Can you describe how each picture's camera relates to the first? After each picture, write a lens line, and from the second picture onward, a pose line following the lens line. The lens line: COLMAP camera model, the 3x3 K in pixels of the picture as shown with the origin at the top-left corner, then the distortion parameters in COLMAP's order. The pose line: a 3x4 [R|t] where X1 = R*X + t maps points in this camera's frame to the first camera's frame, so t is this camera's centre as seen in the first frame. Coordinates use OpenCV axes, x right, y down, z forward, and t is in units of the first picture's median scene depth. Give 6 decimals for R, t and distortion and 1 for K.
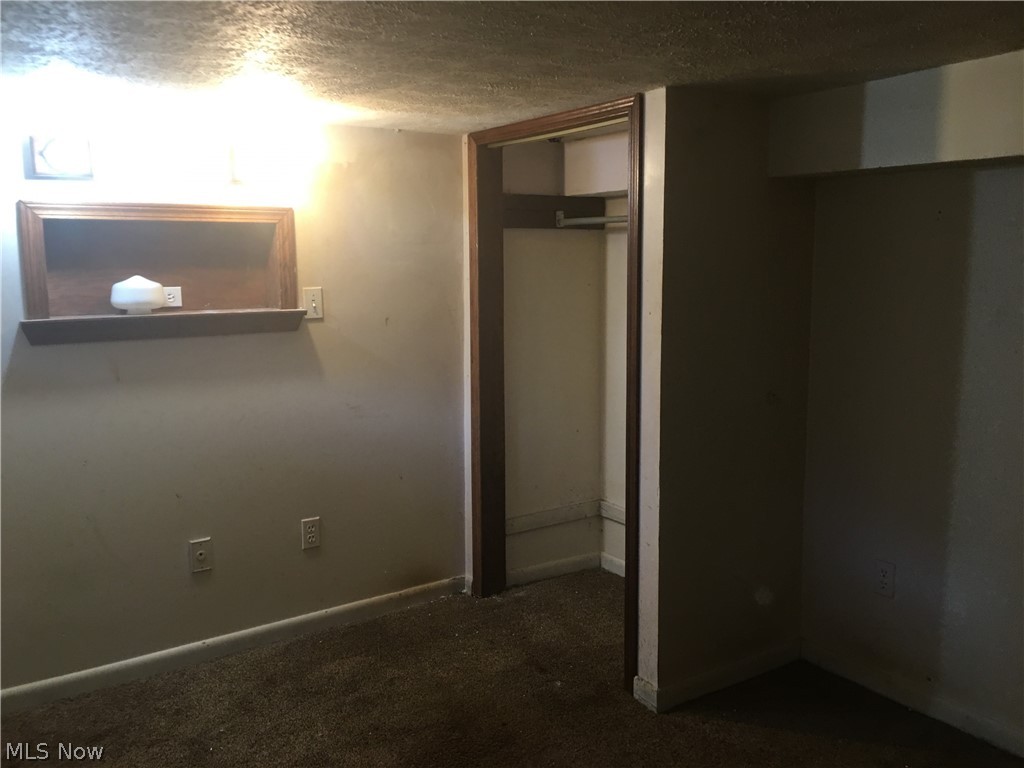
lens RADIAL K [[875.4, 0, 513.6], [0, 875.4, 372.8], [0, 0, 1]] dist [0.105336, -0.152293]
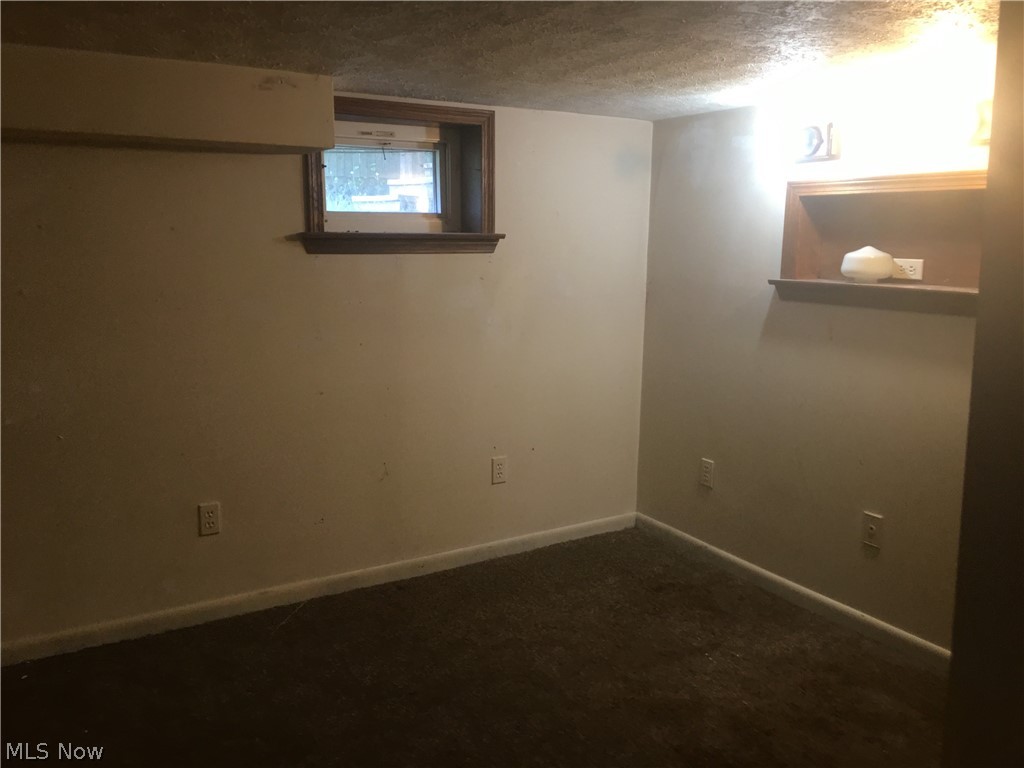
lens RADIAL K [[875.4, 0, 513.6], [0, 875.4, 372.8], [0, 0, 1]] dist [0.105336, -0.152293]
pose [[-0.059925, 0.169131, -0.983770, 0.684884], [-0.136606, 0.974879, 0.175924, -0.095018], [0.988811, 0.144931, -0.035316, 0.676920]]
